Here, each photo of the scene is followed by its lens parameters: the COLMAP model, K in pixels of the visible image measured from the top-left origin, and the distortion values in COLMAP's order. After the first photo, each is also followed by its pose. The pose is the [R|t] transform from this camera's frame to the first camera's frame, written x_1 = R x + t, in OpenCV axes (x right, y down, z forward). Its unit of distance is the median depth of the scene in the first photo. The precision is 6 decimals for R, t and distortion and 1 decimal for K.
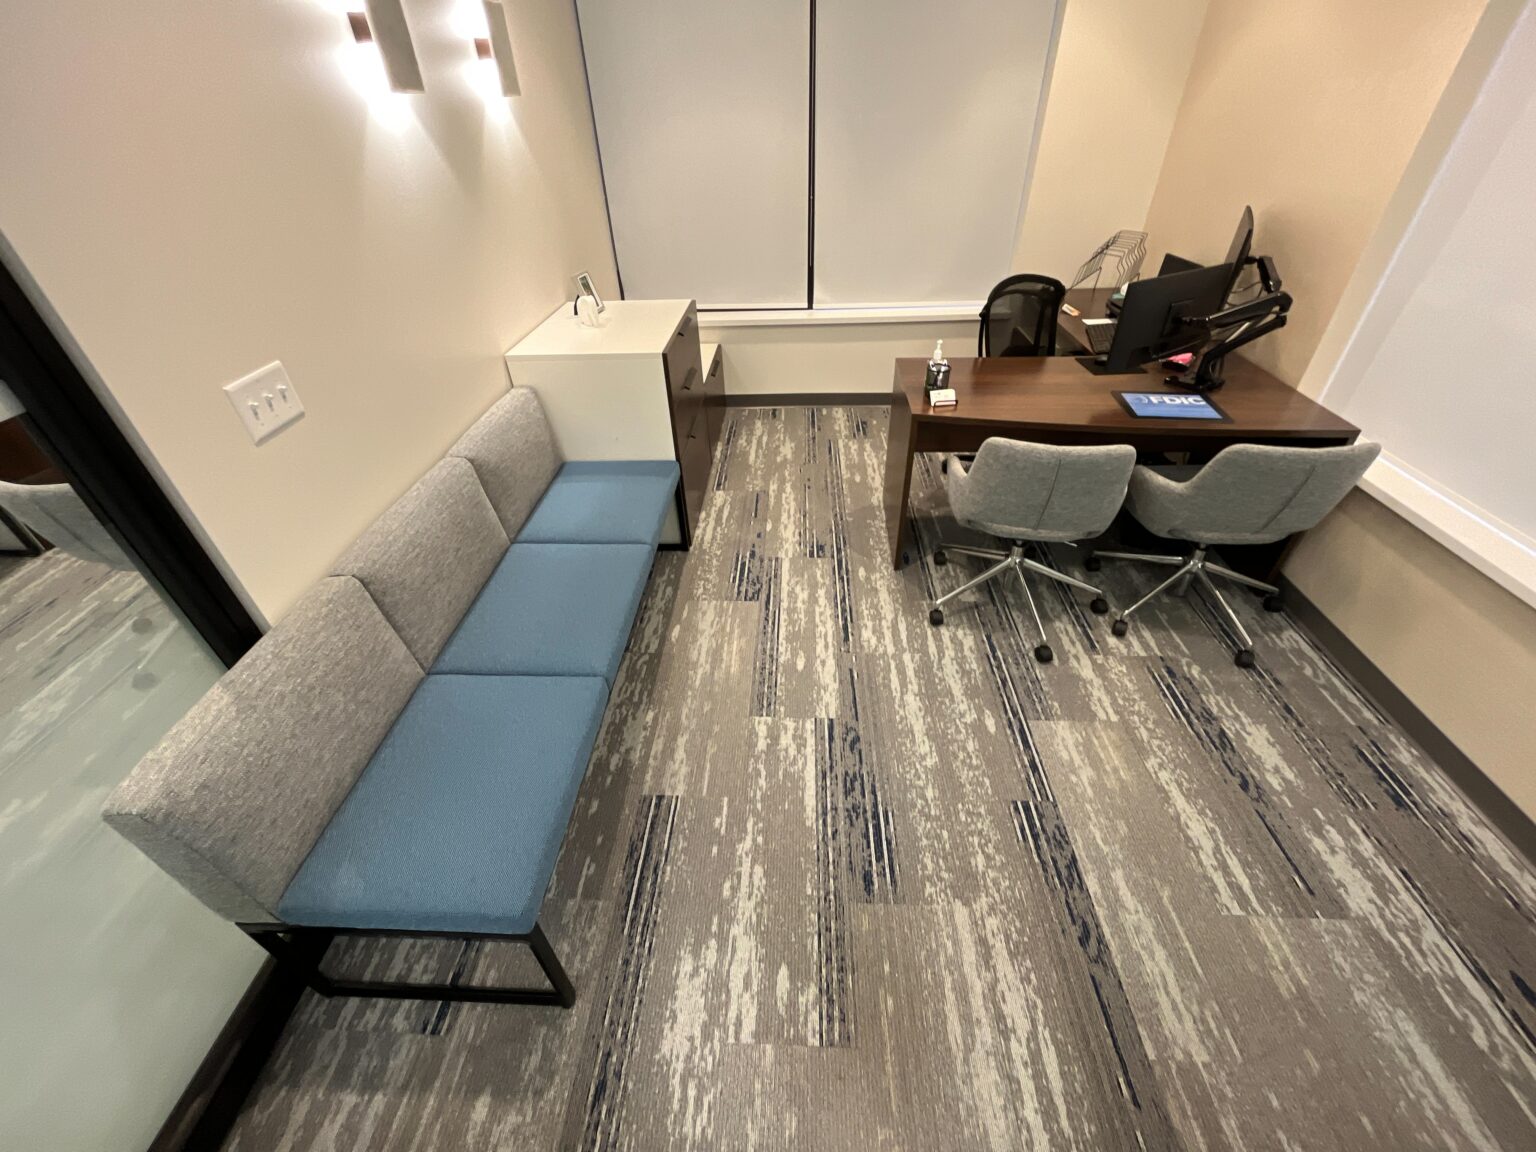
lens RADIAL K [[623.8, 0, 768.1], [0, 623.8, 573.9], [0, 0, 1]] dist [-0.000946, 0.000528]
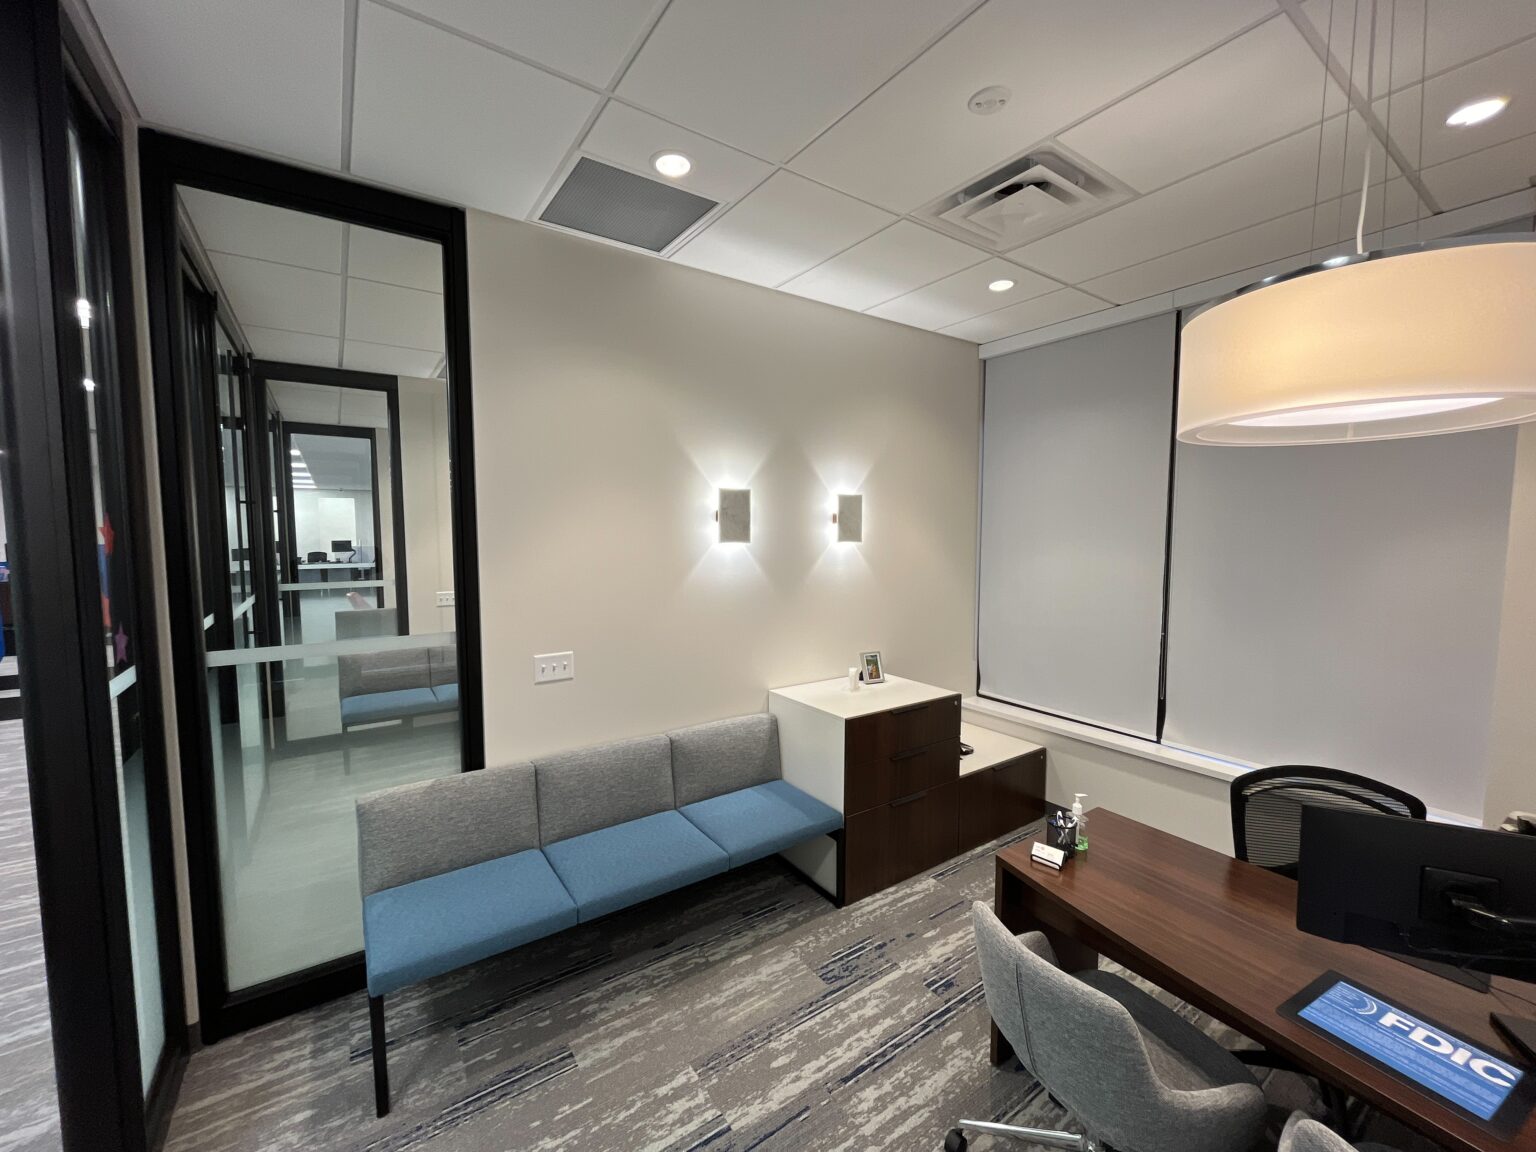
lens RADIAL K [[623.8, 0, 768.1], [0, 623.8, 573.9], [0, 0, 1]] dist [-0.000946, 0.000528]
pose [[0.605715, 0.088209, -0.790777, 0.681921], [-0.495561, 0.819370, -0.288188, -0.164066], [0.622518, 0.566438, 0.540018, 0.096718]]
